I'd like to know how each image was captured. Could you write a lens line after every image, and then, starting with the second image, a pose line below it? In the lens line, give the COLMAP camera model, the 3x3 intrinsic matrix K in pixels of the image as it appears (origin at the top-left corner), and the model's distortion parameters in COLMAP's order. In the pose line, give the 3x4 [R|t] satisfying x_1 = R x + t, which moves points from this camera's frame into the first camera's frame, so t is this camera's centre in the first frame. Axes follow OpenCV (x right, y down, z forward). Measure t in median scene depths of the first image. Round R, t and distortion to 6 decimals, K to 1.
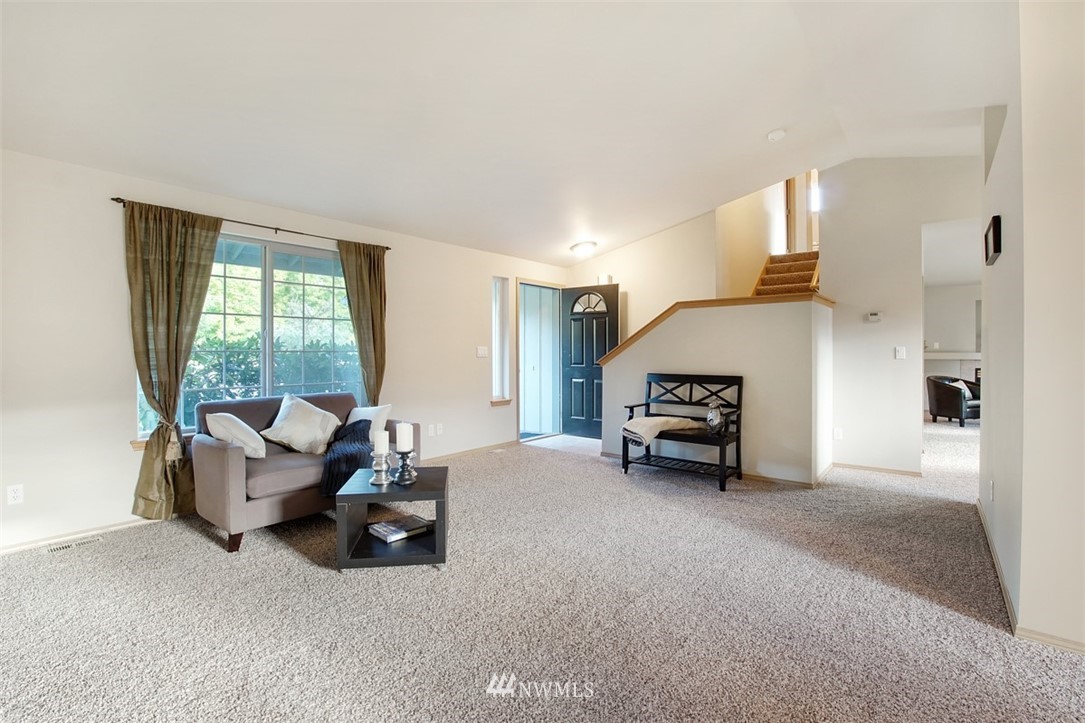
lens RADIAL K [[497.9, 0, 540.7], [0, 497.9, 361.7], [0, 0, 1]] dist [-0.026943, 0.003174]
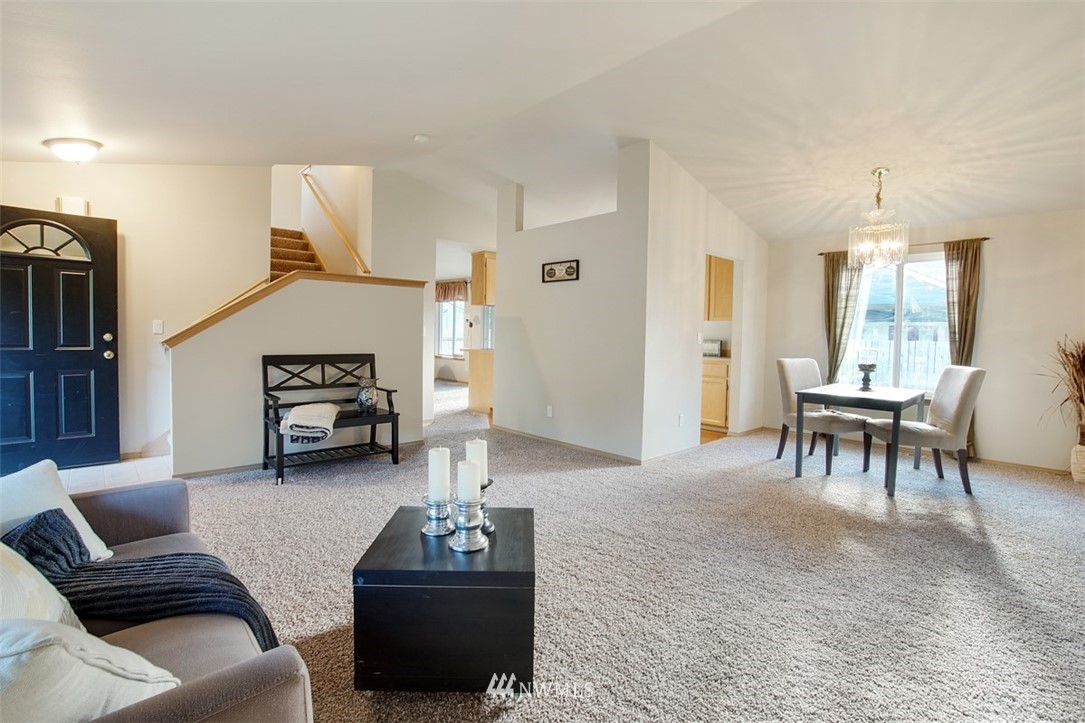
lens RADIAL K [[497.9, 0, 541.6], [0, 497.9, 352.2], [0, 0, 1]] dist [-0.026943, 0.003174]
pose [[0.133711, -0.035672, 0.990378, -0.523880], [0.002469, 0.999361, 0.035662, -0.009162], [-0.991017, -0.002323, 0.133713, 0.474486]]
